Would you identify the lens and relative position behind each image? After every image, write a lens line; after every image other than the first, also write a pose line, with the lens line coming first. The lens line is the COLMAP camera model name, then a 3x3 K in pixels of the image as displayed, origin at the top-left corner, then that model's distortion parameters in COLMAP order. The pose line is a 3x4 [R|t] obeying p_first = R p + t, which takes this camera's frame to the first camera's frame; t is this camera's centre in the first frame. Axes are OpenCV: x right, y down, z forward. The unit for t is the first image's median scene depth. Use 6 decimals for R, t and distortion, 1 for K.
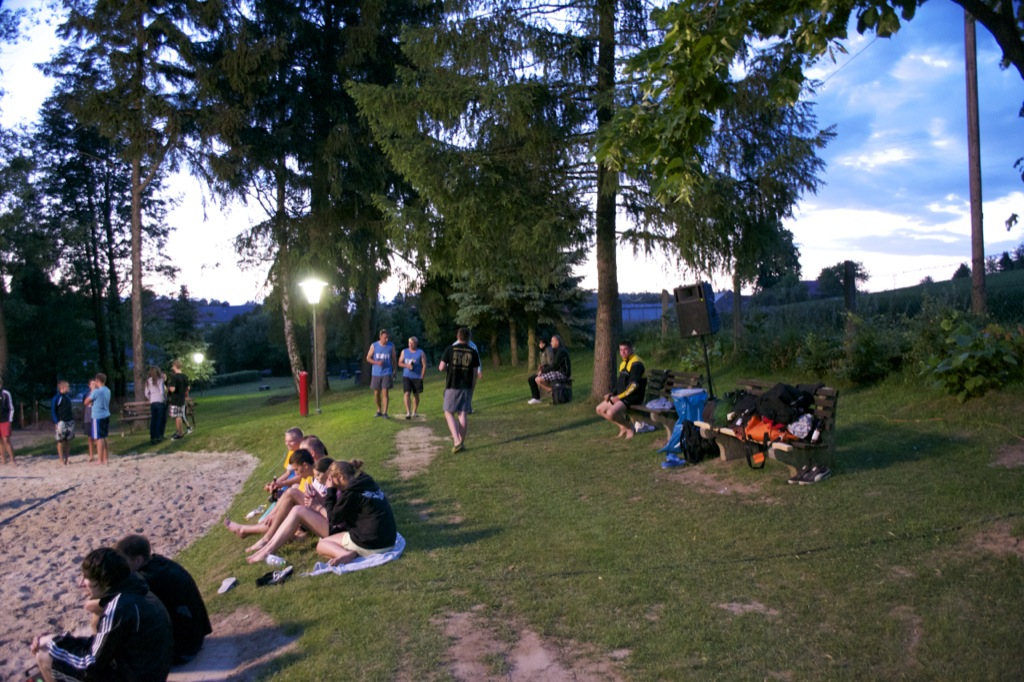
lens RADIAL K [[821.1, 0, 509.9], [0, 821.1, 352.6], [0, 0, 1]] dist [-0.082920, 0.013125]
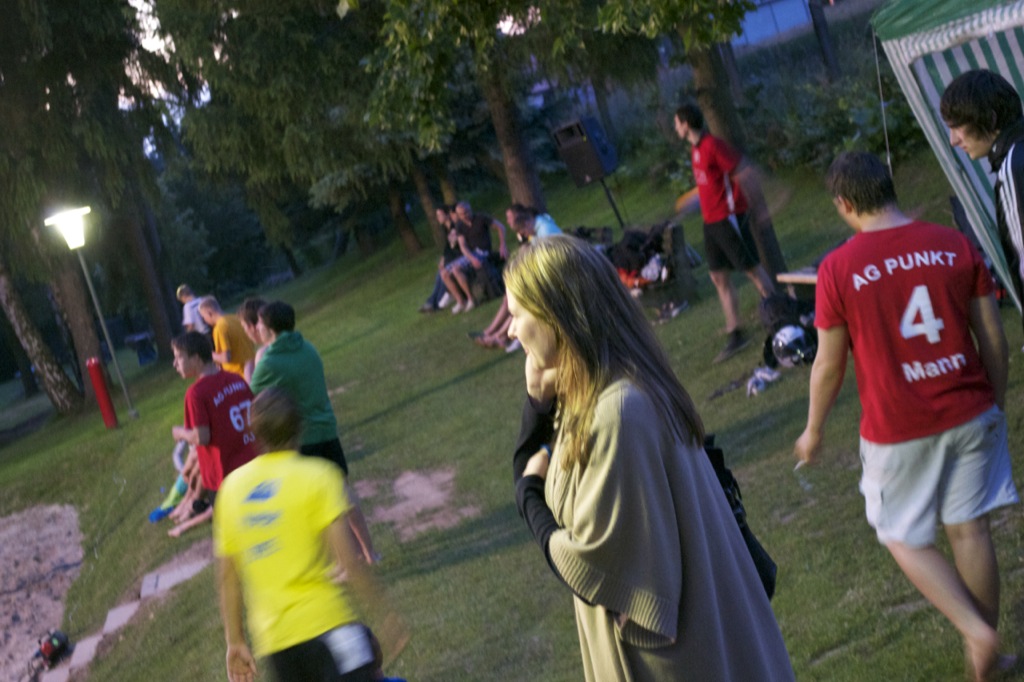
lens RADIAL K [[2288.9, 0, 512.0], [0, 2288.9, 341.0], [0, 0, 1]] dist [0.005989, 0.044022]
pose [[0.964039, -0.265518, -0.011339, 0.122549], [0.265639, 0.961439, 0.071203, -0.047139], [-0.008004, -0.071654, 0.997397, -1.195638]]
